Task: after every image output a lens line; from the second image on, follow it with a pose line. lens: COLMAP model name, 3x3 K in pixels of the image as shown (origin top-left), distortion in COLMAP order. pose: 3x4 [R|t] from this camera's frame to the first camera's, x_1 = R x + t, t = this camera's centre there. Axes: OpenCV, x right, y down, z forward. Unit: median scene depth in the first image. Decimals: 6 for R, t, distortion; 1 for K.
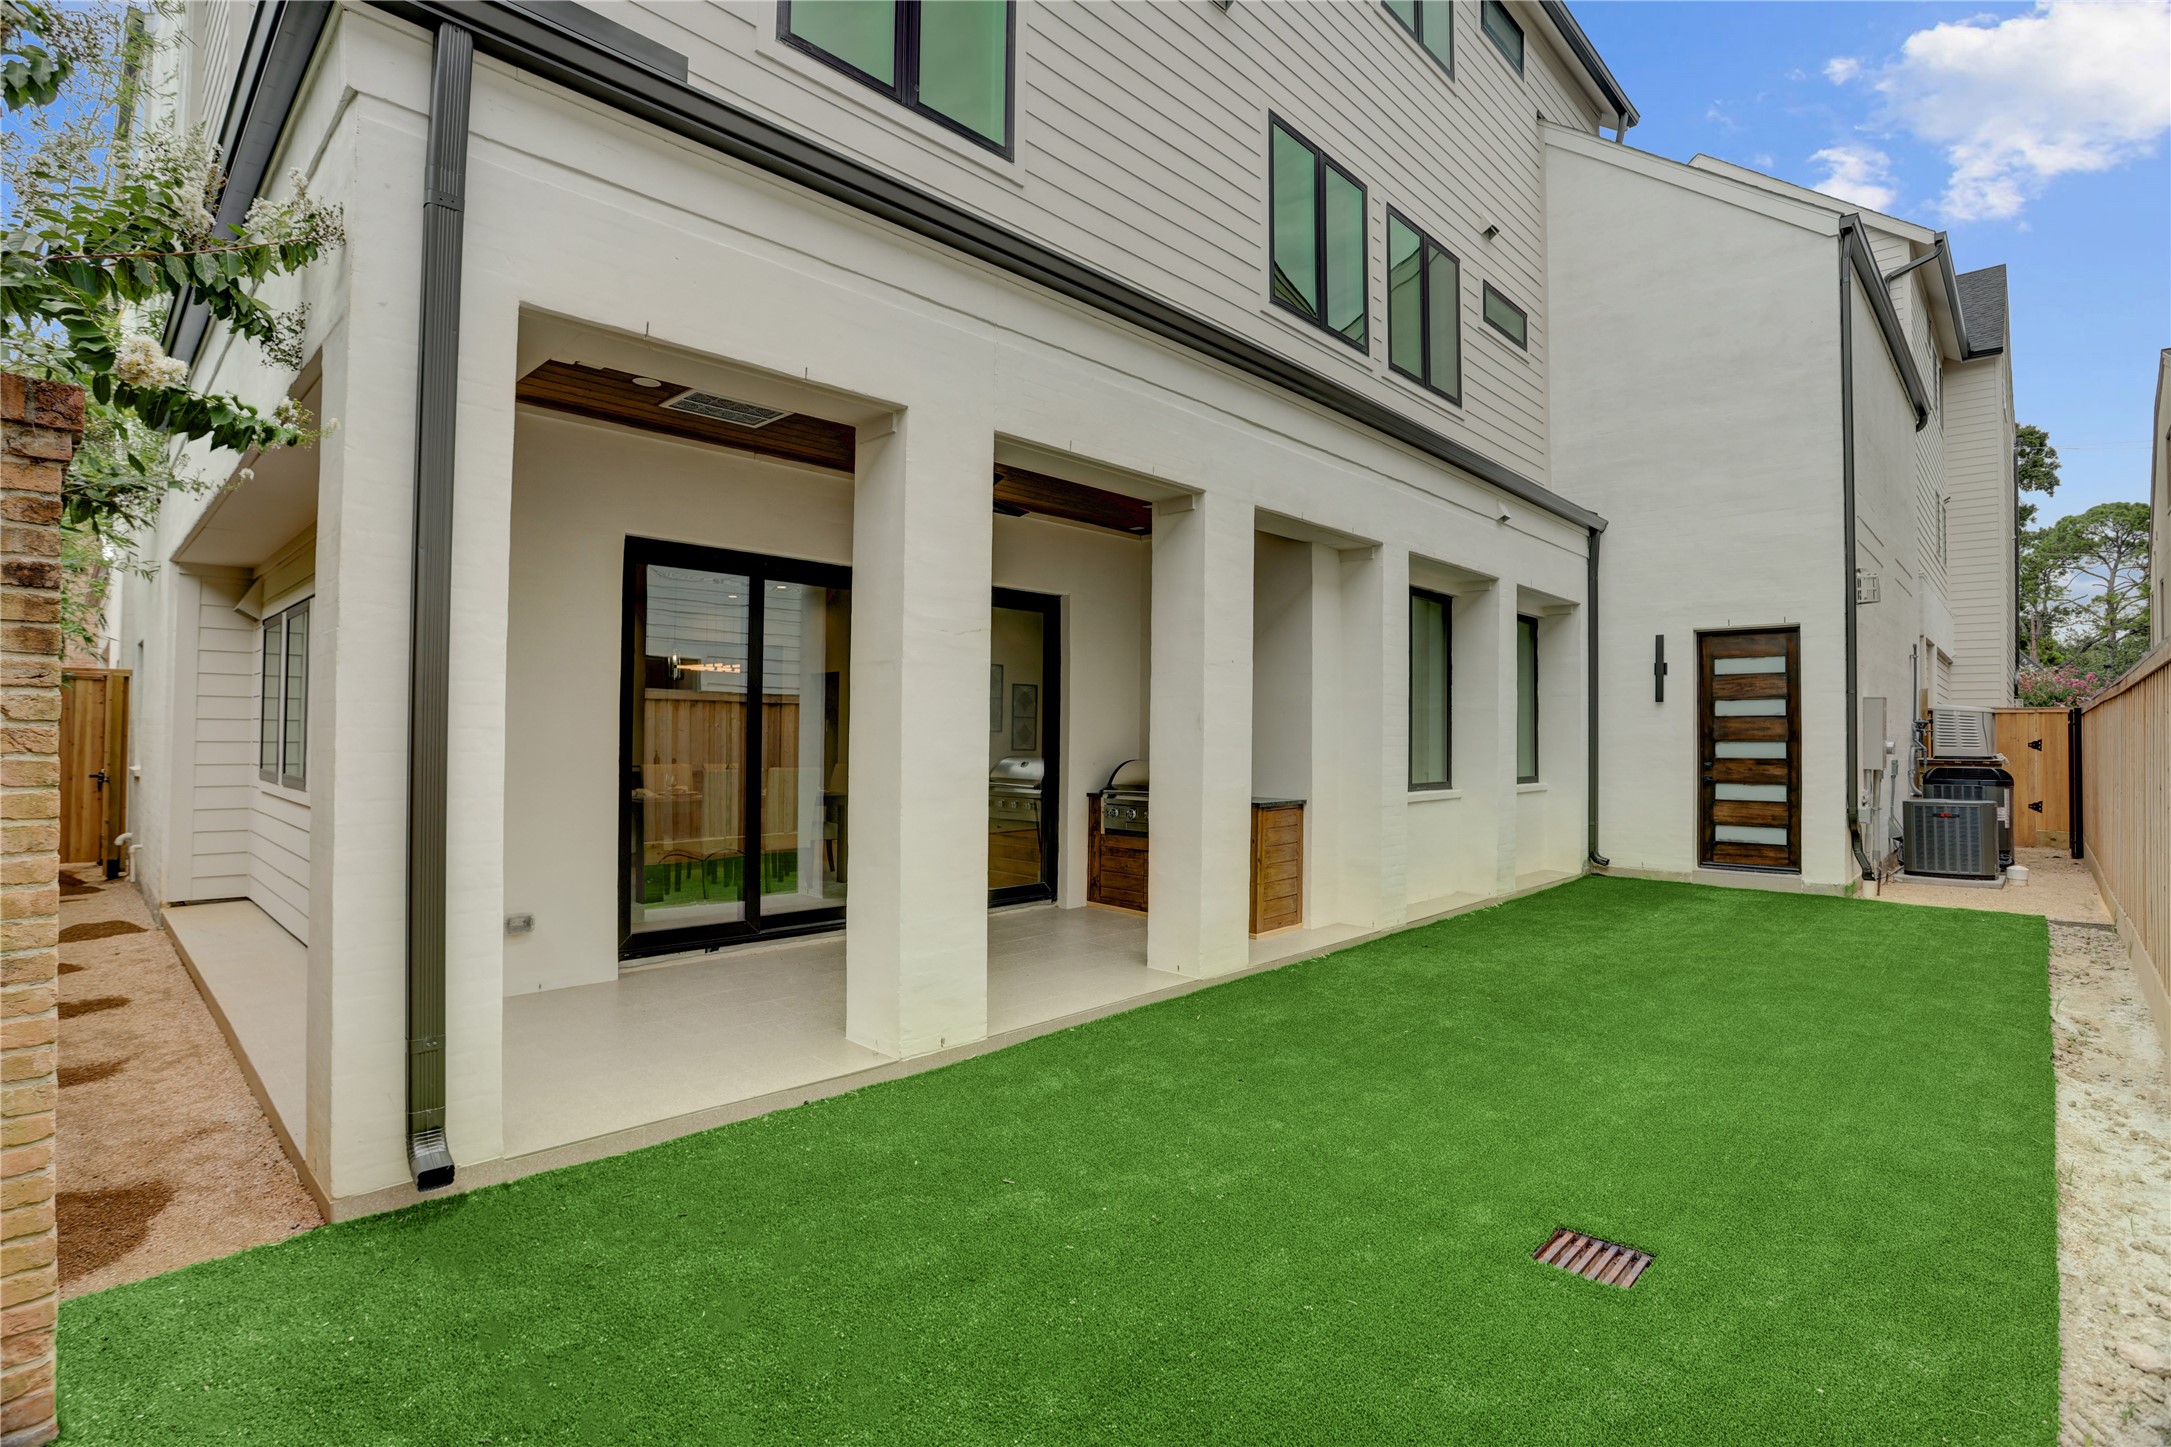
lens RADIAL K [[1030.5, 0, 1085.5], [0, 1030.5, 723.5], [0, 0, 1]] dist [-0.003165, 0.014414]
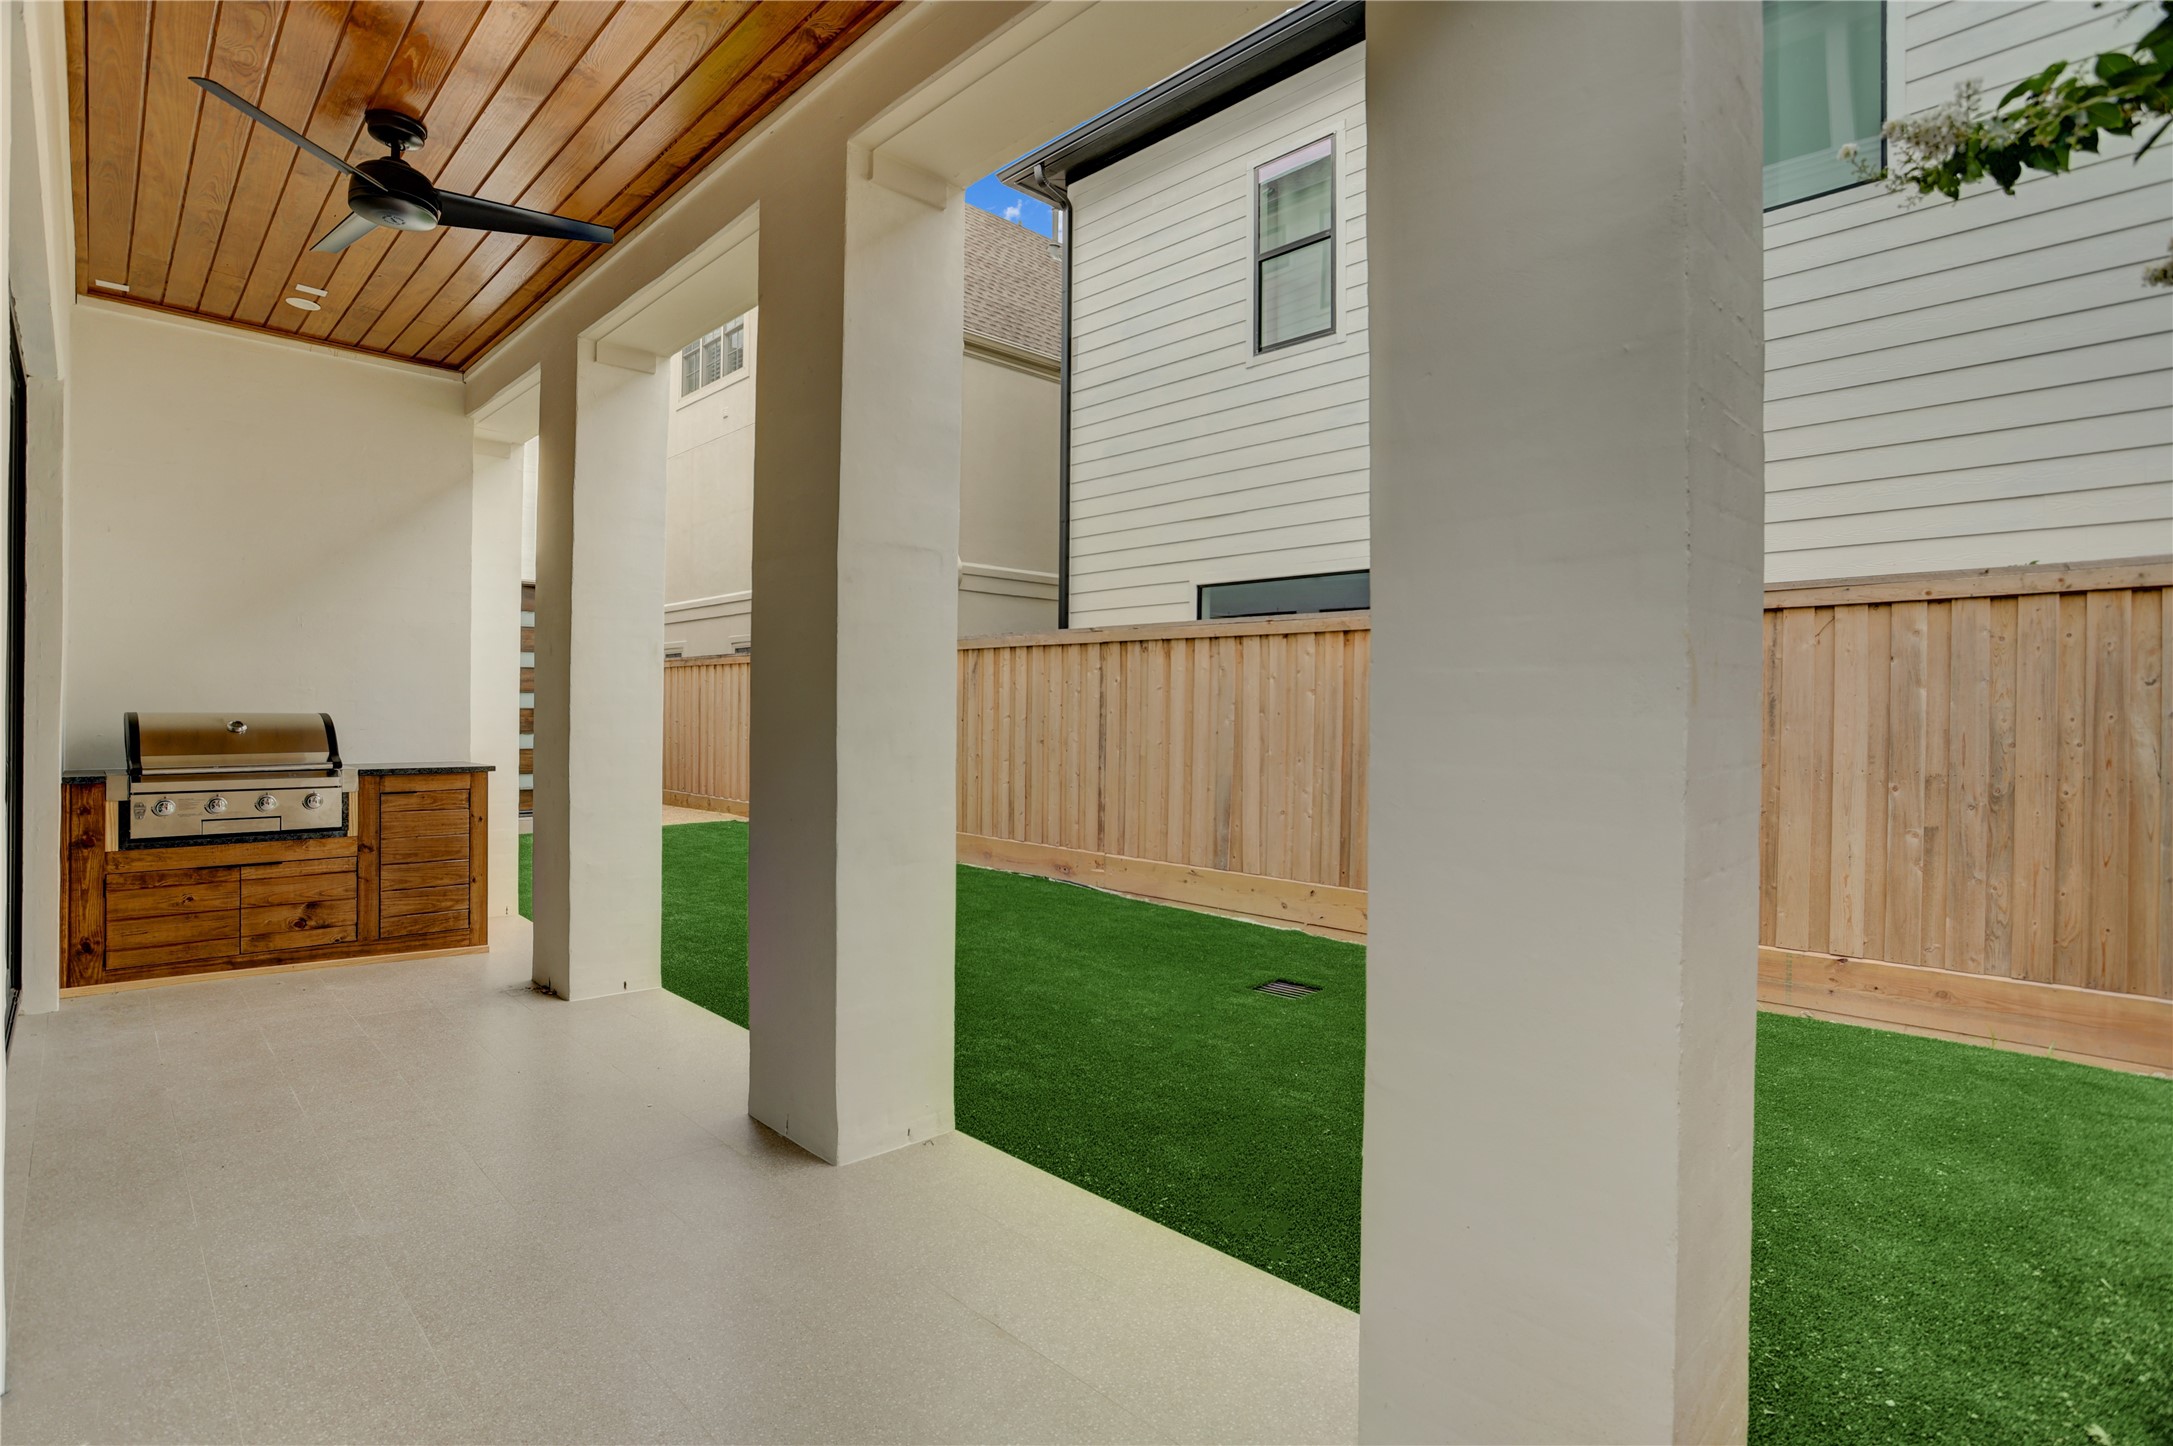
lens RADIAL K [[1031.5, 0, 1086.5], [0, 1031.5, 723.0], [0, 0, 1]] dist [-0.003165, 0.014414]
pose [[0.036639, -0.020296, 0.999122, -0.497181], [-0.041058, 0.998919, 0.021797, 0.009786], [-0.998485, -0.041821, 0.035766, 0.491034]]
